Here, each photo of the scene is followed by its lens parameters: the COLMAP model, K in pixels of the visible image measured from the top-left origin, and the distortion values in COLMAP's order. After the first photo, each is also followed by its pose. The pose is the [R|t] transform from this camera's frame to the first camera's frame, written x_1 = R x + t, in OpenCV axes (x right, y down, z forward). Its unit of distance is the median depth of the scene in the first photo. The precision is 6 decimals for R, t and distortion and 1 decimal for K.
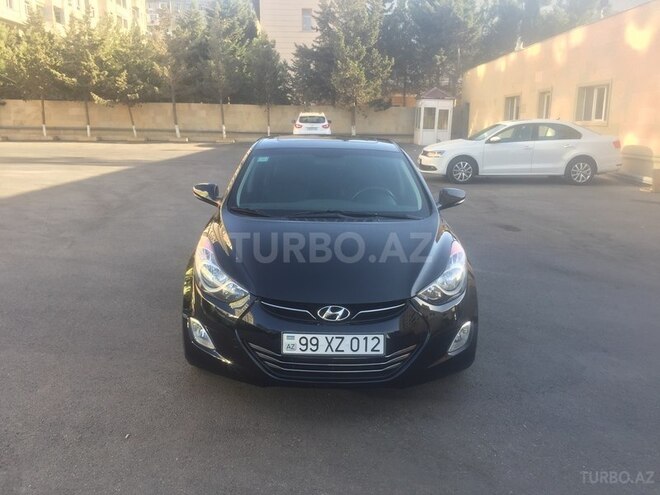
lens RADIAL K [[559.7, 0, 330.3], [0, 559.7, 246.8], [0, 0, 1]] dist [0.003090, -0.017295]
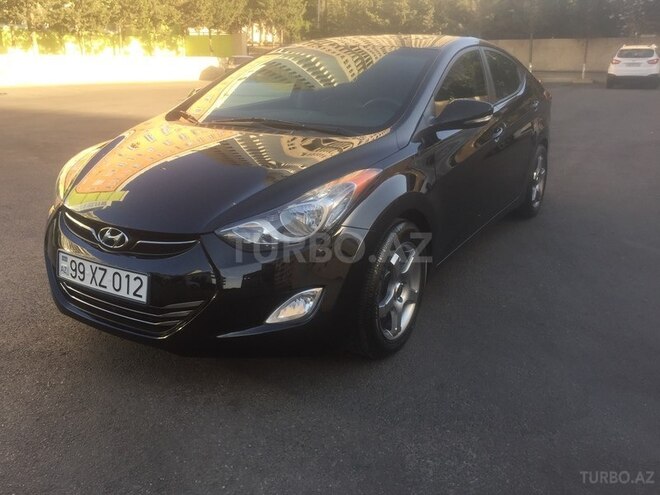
lens RADIAL K [[559.7, 0, 327.9], [0, 559.7, 249.0], [0, 0, 1]] dist [0.003090, -0.017295]
pose [[0.840023, 0.151868, -0.520862, 0.614026], [-0.101165, 0.987032, 0.124635, 0.008334], [0.533035, -0.052004, 0.844493, 0.479108]]
